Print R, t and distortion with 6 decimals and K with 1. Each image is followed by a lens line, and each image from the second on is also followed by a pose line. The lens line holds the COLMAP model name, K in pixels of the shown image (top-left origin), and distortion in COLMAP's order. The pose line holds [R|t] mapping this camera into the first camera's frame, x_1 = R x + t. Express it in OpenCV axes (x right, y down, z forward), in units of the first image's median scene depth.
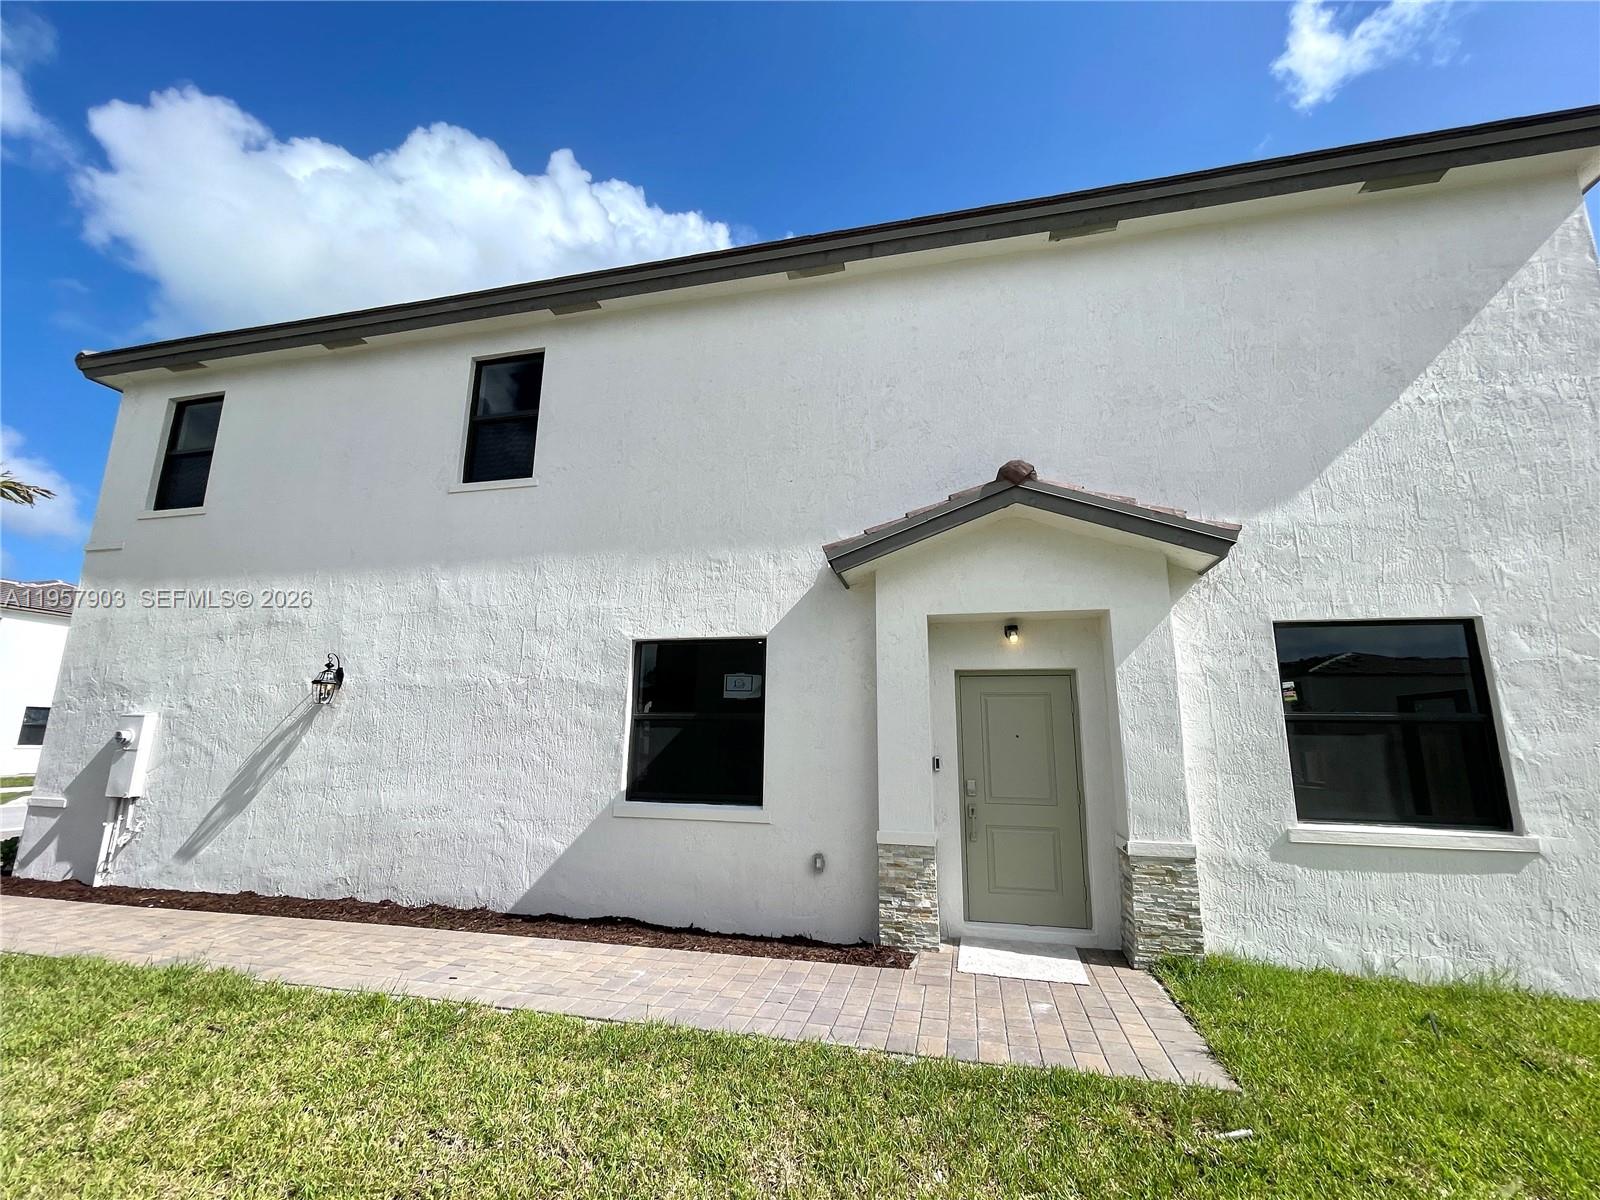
lens RADIAL K [[646.9, 0, 803.6], [0, 646.9, 608.7], [0, 0, 1]] dist [0.000100, -0.000072]
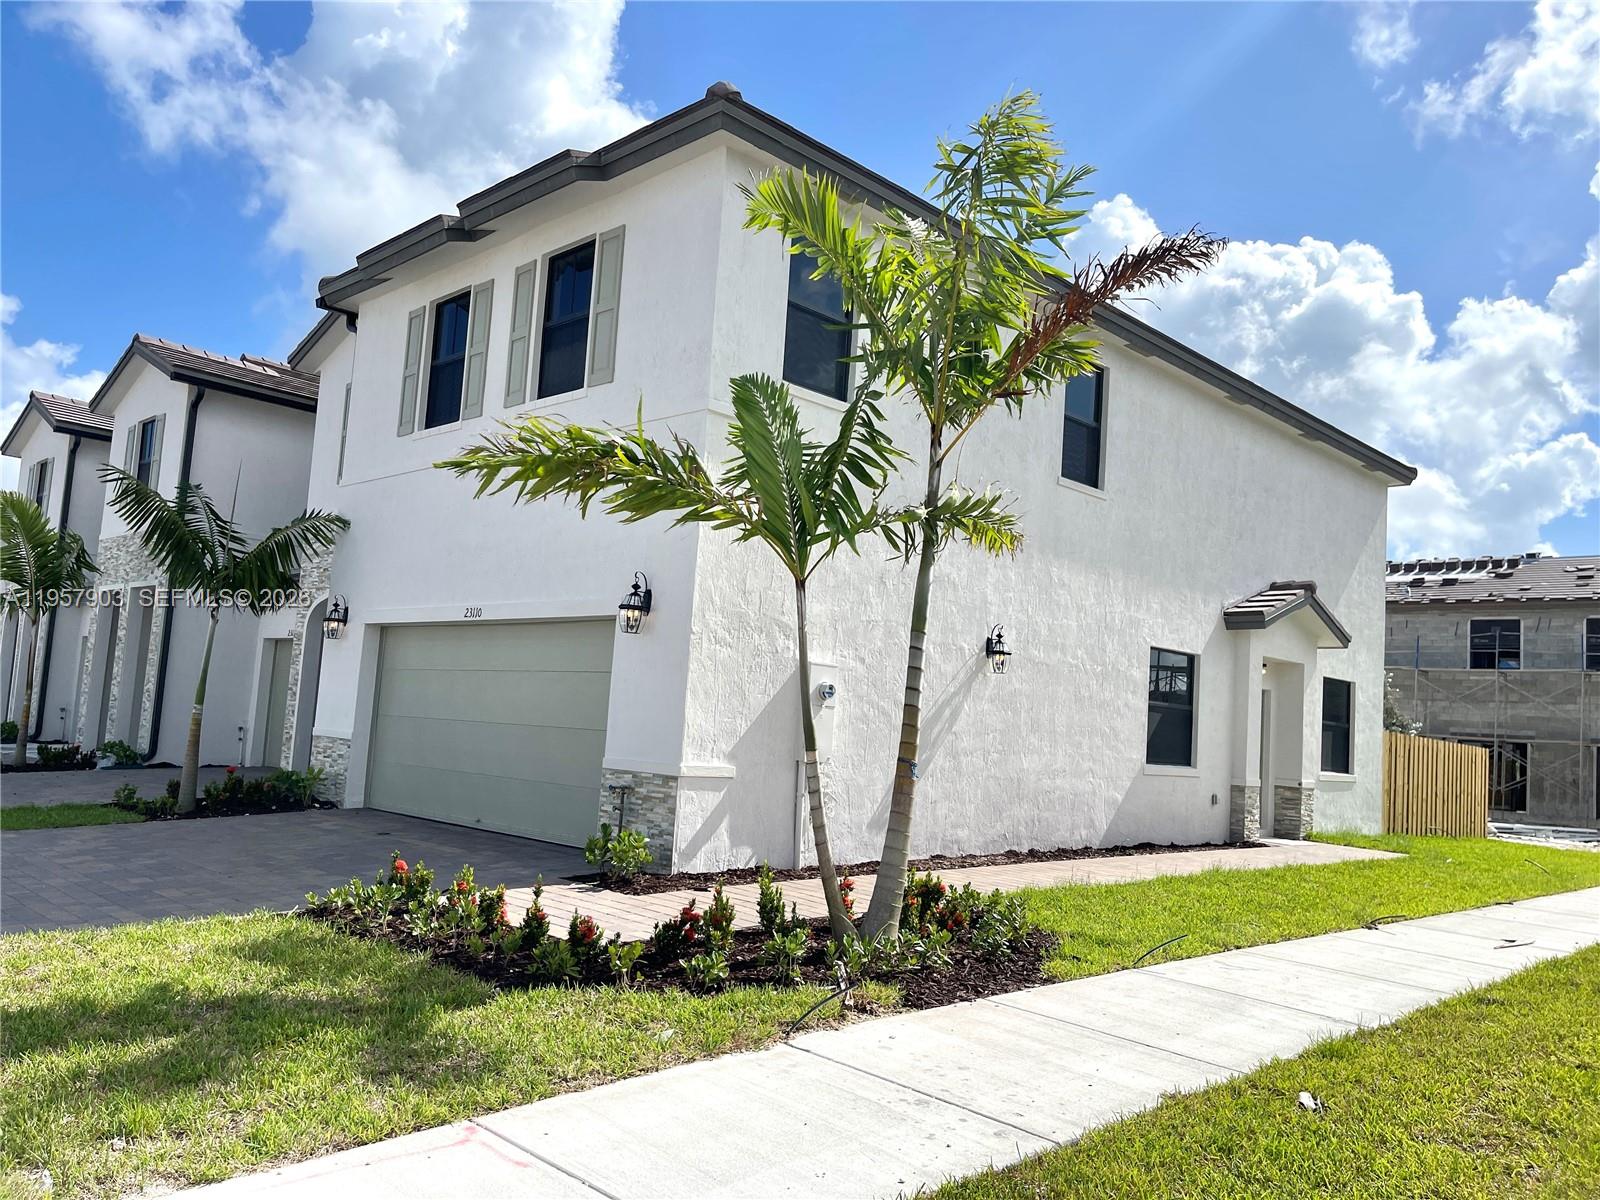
lens RADIAL K [[1217.5, 0, 800.0], [0, 1217.5, 600.0], [0, 0, 1]] dist [0.005403, 0.000814]
pose [[0.526277, 0.112436, 0.842847, -2.678391], [-0.218740, 0.975762, 0.006415, 0.093208], [-0.821696, -0.187740, 0.538116, 0.248597]]
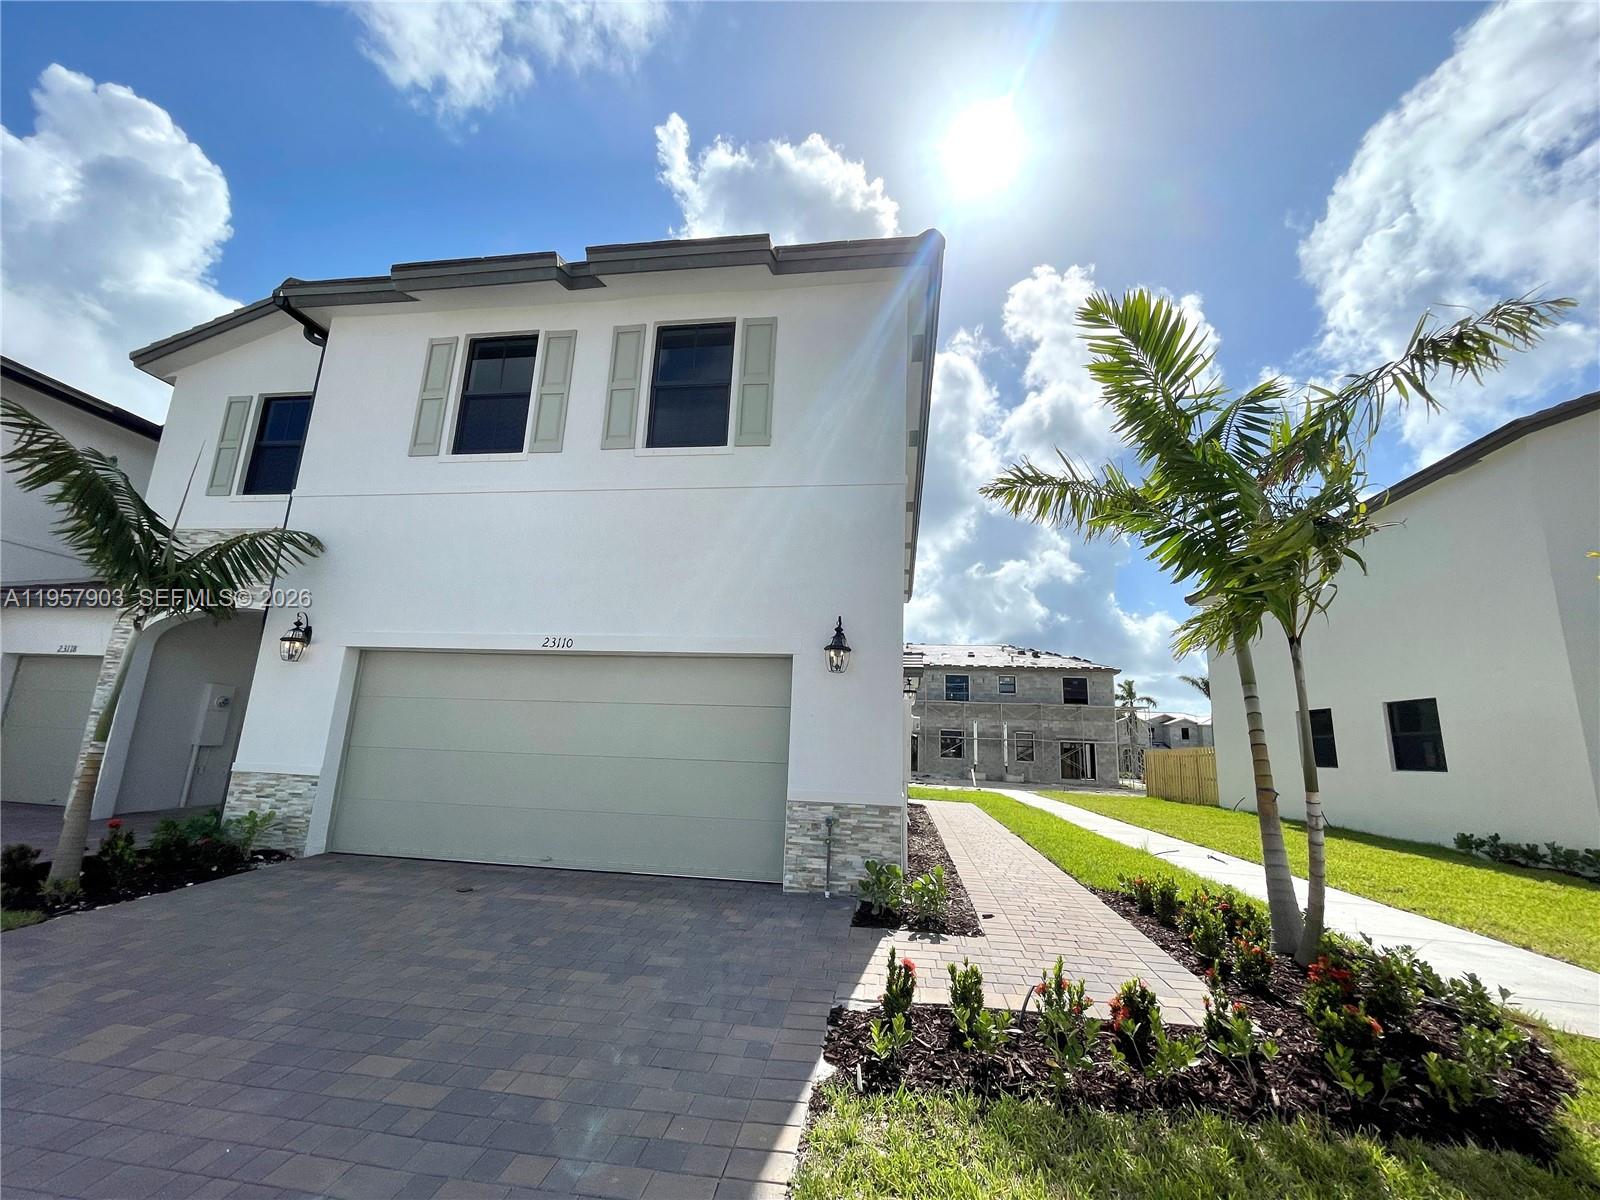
lens RADIAL K [[680.2, 0, 794.3], [0, 680.2, 591.9], [0, 0, 1]] dist [0.000809, 0.000062]
pose [[-0.072324, 0.214635, 0.974013, -2.593979], [-0.231034, 0.946404, -0.225706, 0.163053], [-0.970254, -0.241354, -0.018860, 0.601373]]
